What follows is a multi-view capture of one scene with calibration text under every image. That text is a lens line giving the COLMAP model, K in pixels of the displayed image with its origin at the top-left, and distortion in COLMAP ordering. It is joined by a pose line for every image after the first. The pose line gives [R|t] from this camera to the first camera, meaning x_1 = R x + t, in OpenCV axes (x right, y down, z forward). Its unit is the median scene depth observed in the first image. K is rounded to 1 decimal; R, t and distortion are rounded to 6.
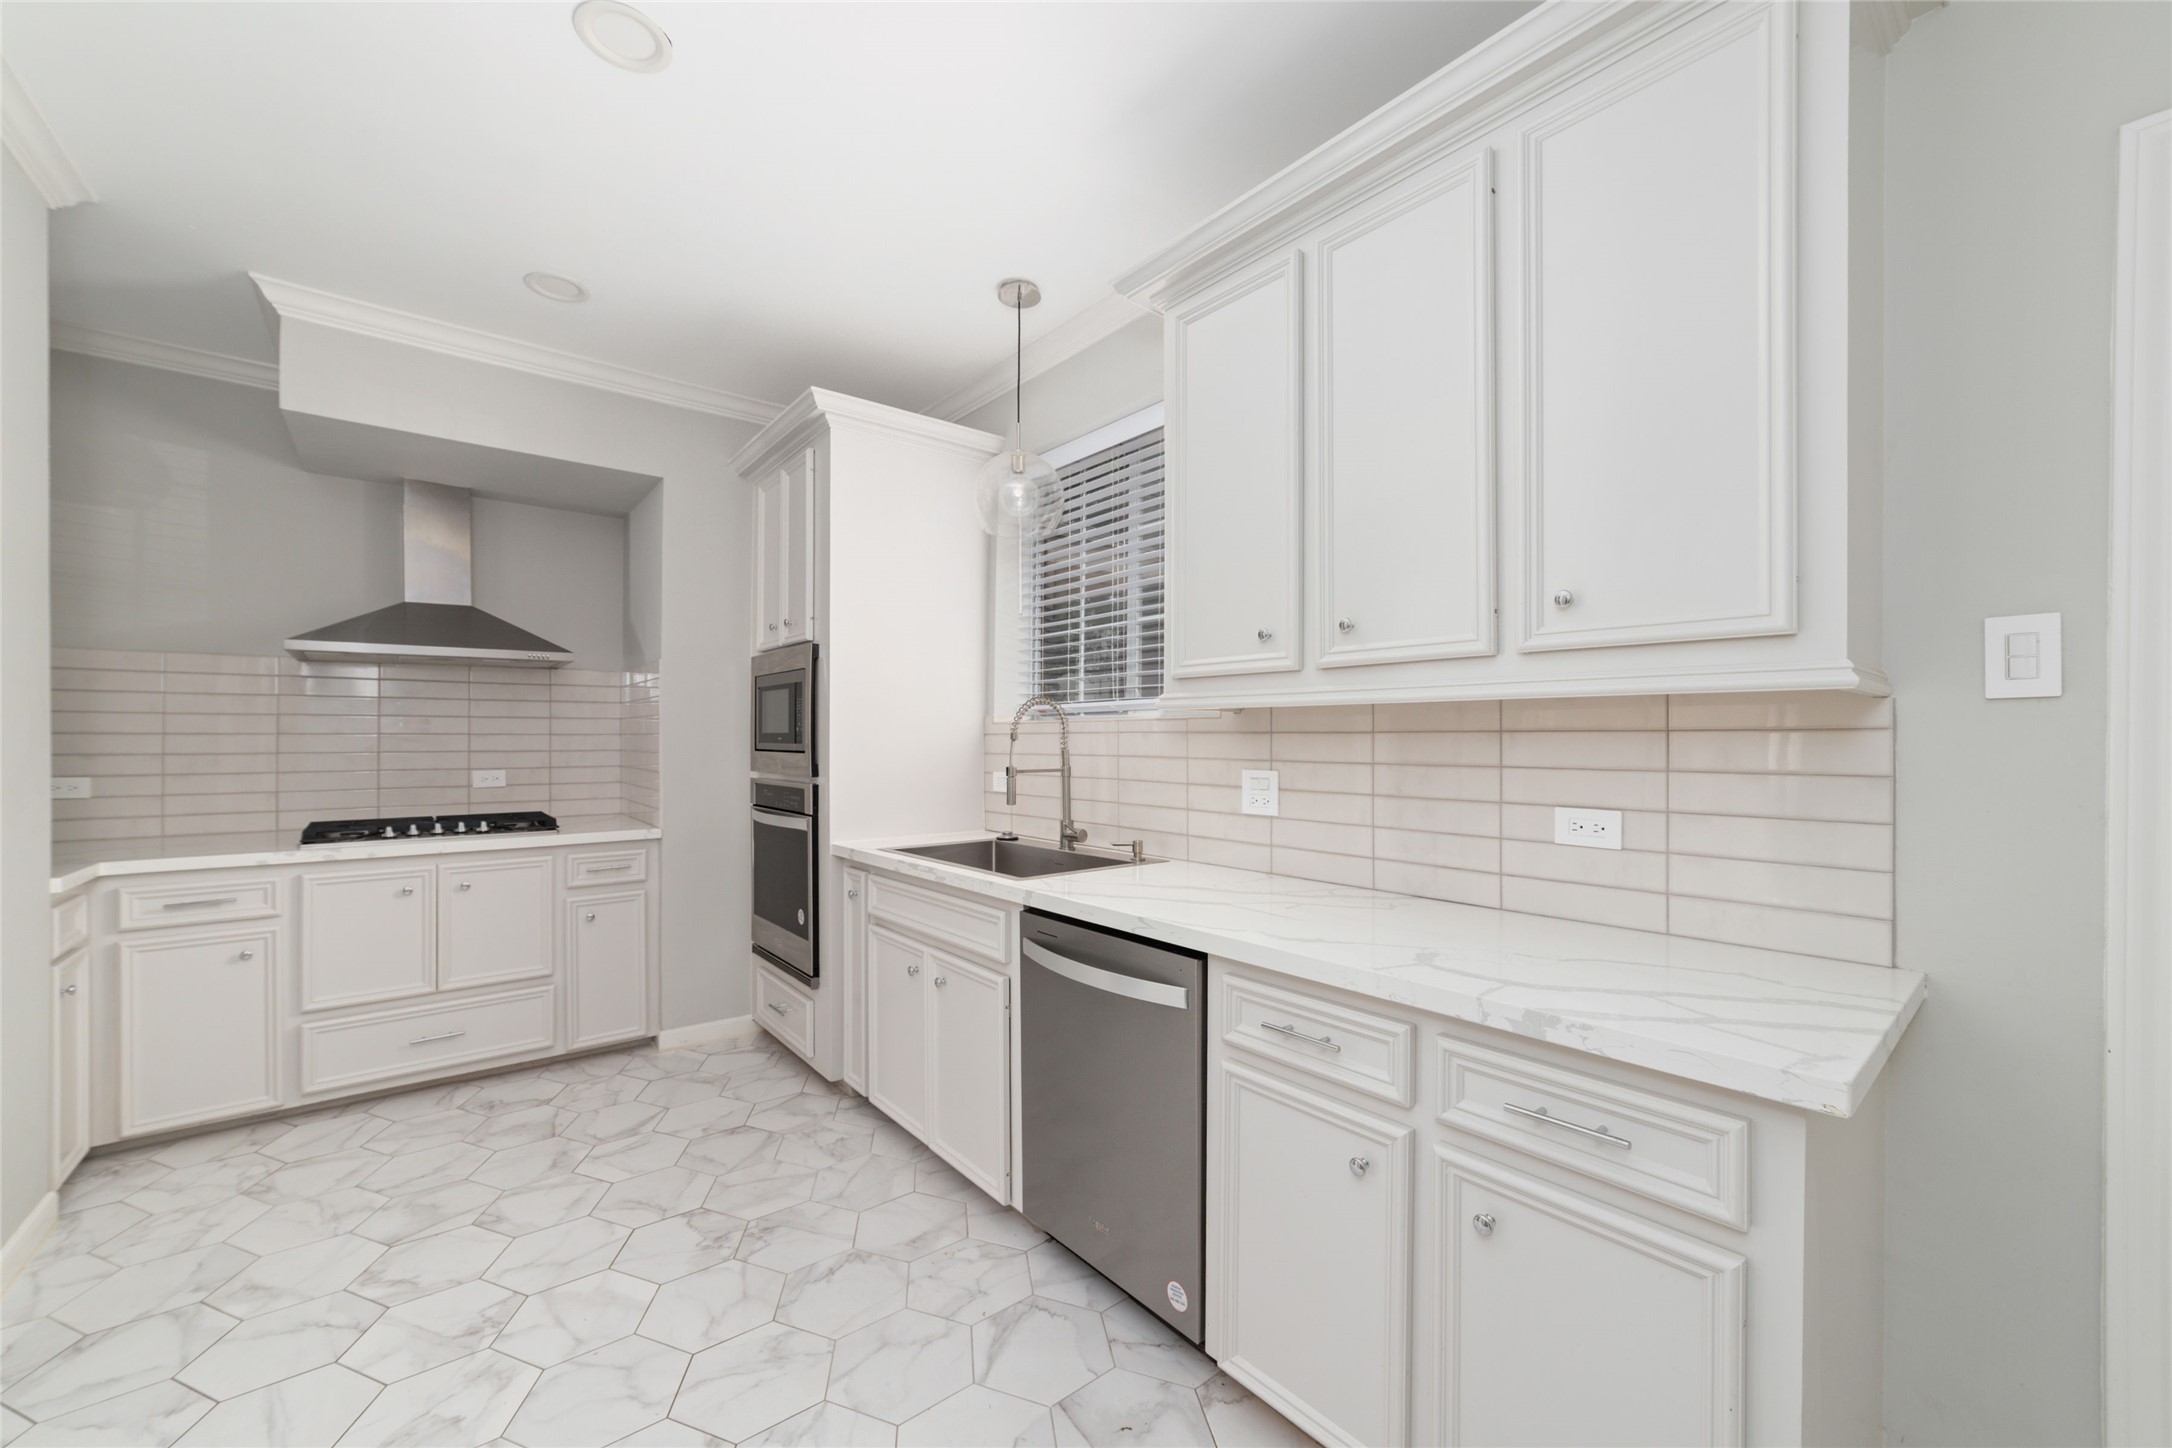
lens RADIAL K [[809.3, 0, 1044.9], [0, 809.3, 737.6], [0, 0, 1]] dist [0.000345, 0.000393]
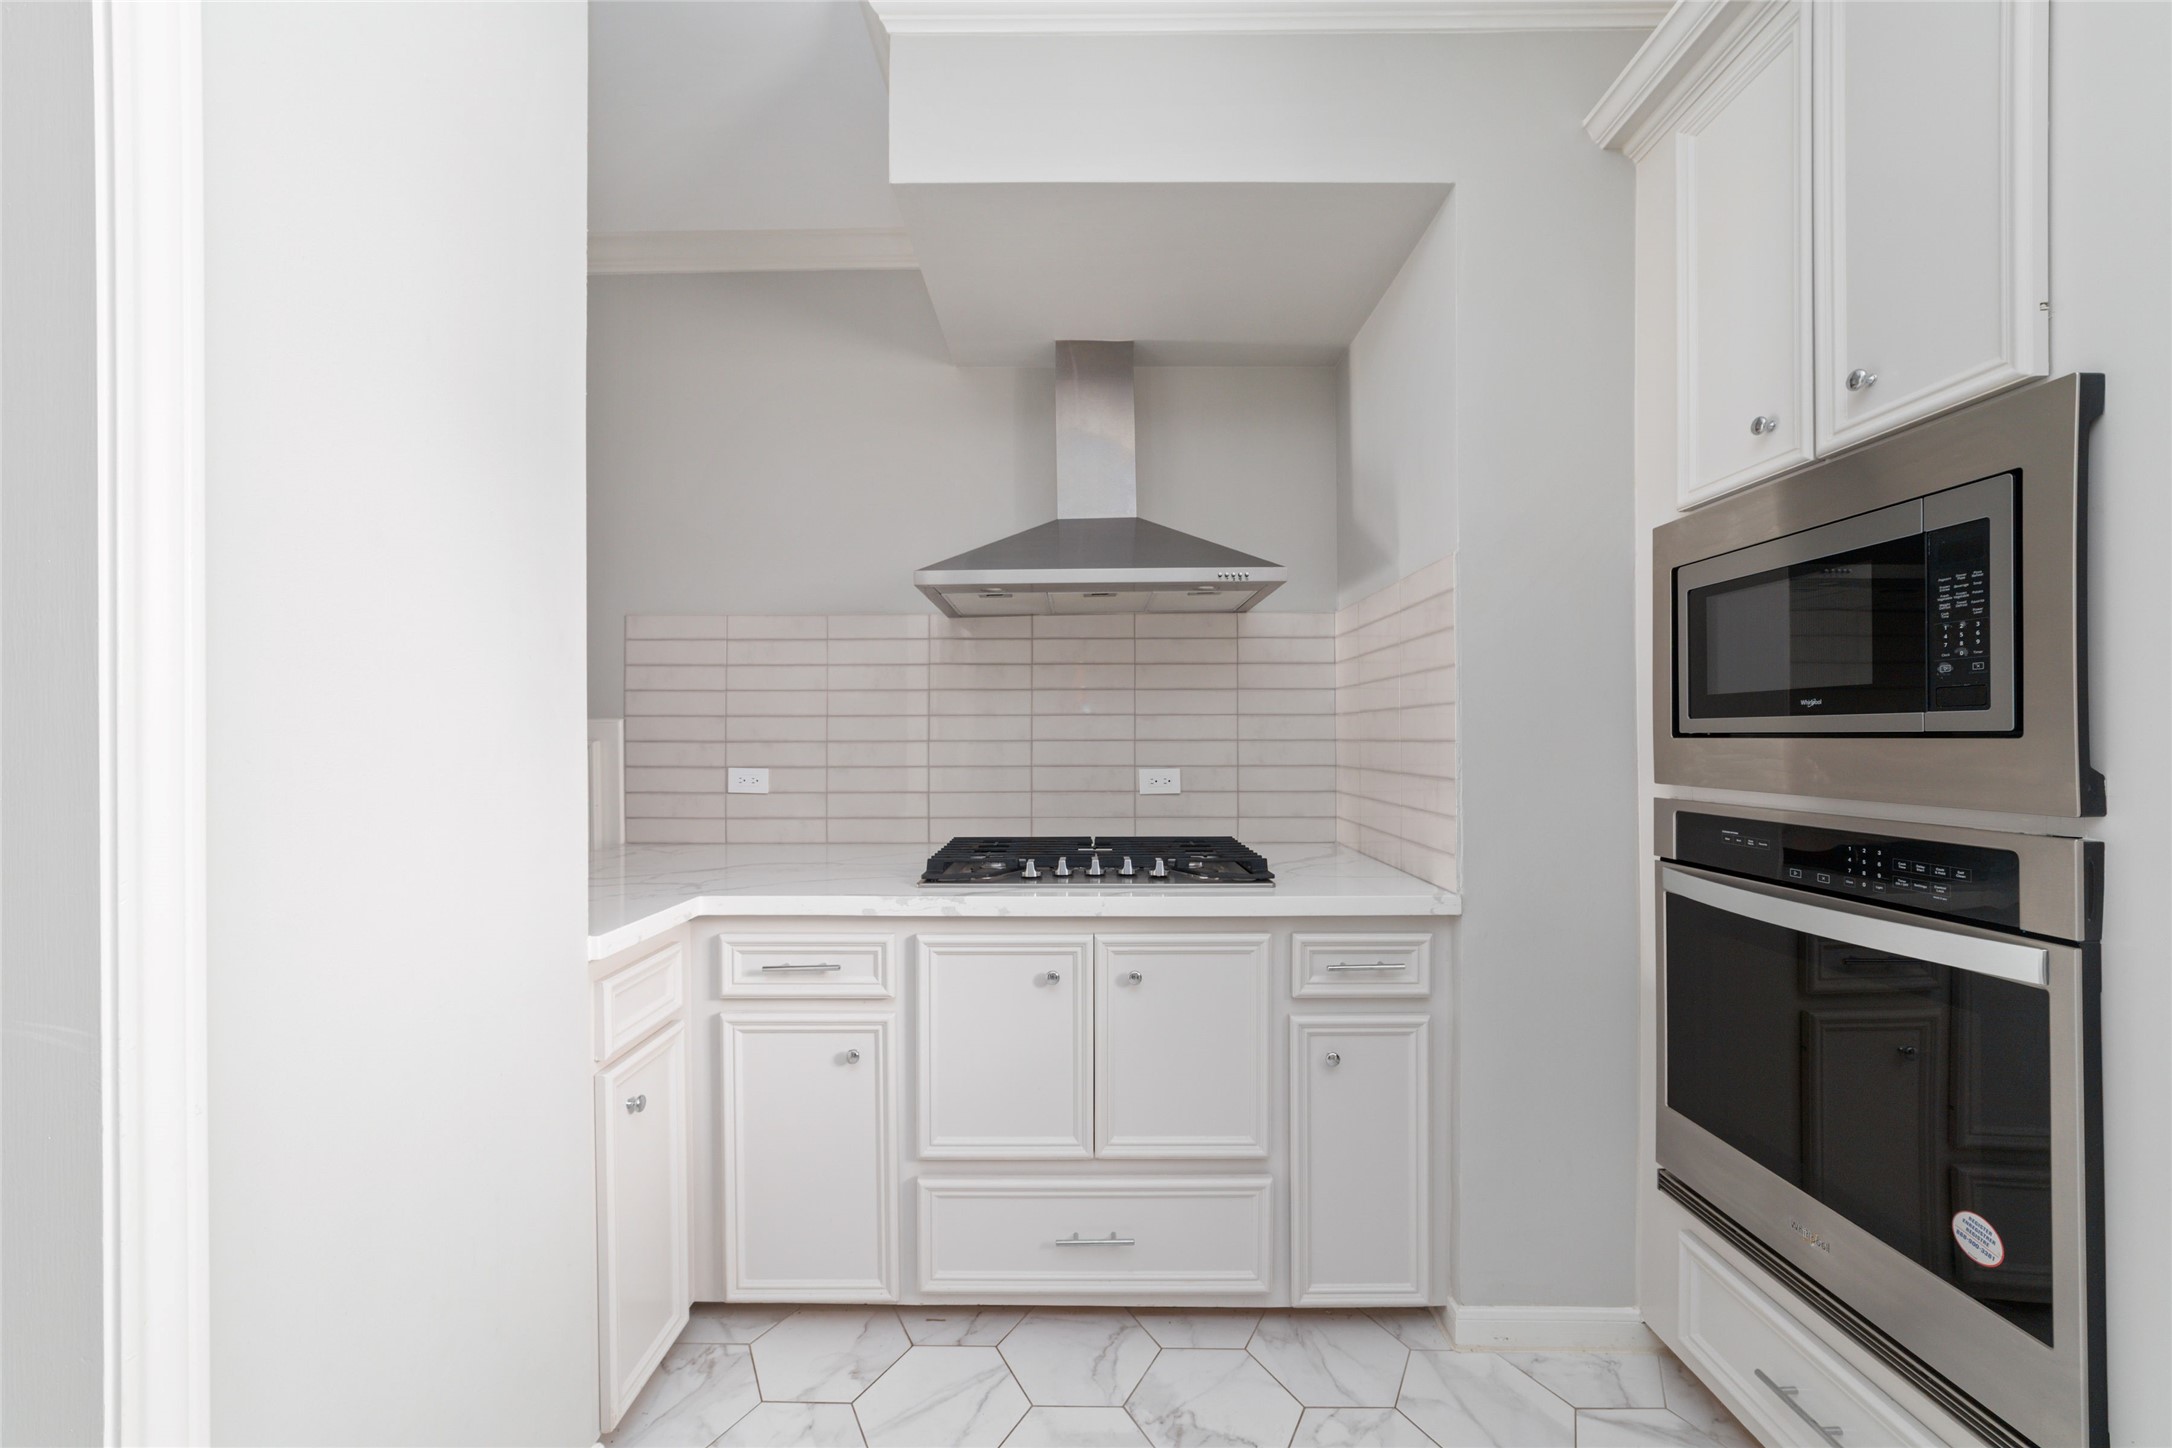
lens RADIAL K [[834.2, 0, 1086.1], [0, 834.2, 737.6], [0, 0, 1]] dist [-0.010457, 0.000364]
pose [[0.785196, -0.002619, -0.619241, -0.395793], [0.003737, 0.999993, 0.000508, 0.018410], [0.619236, -0.002713, 0.785201, 0.542433]]
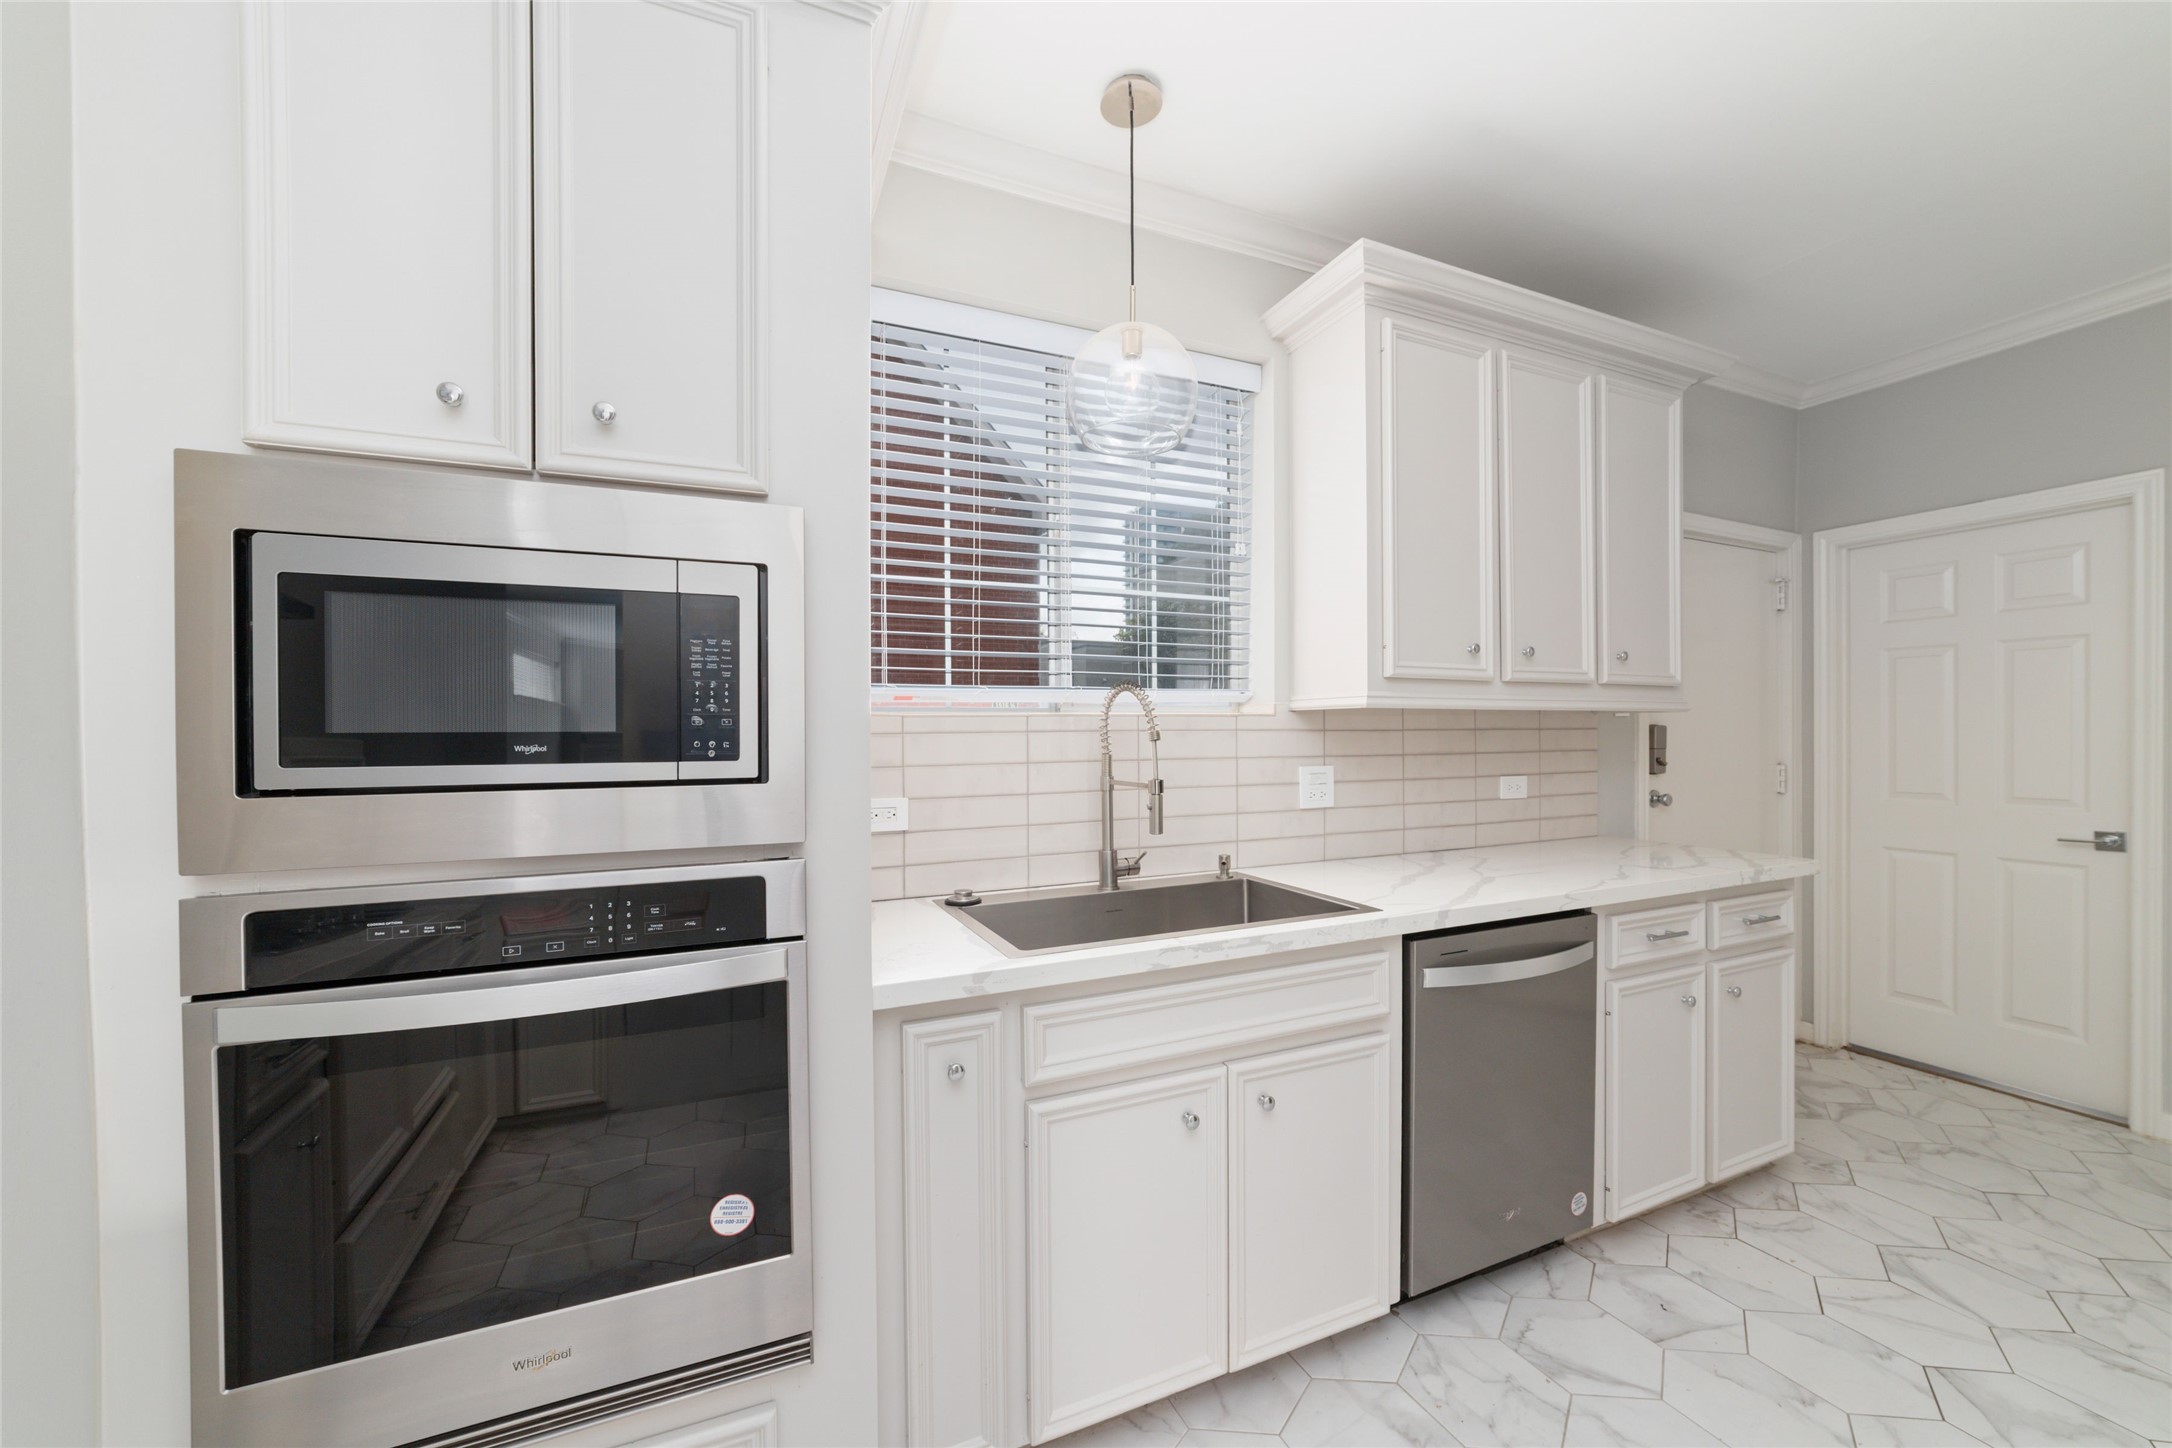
lens RADIAL K [[834.2, 0, 1086.1], [0, 834.2, 737.6], [0, 0, 1]] dist [-0.010457, 0.000364]
pose [[0.251266, -0.006873, 0.967894, -0.668737], [0.006880, 0.999962, 0.005315, -0.003833], [-0.967894, 0.005324, 0.251304, 0.779844]]
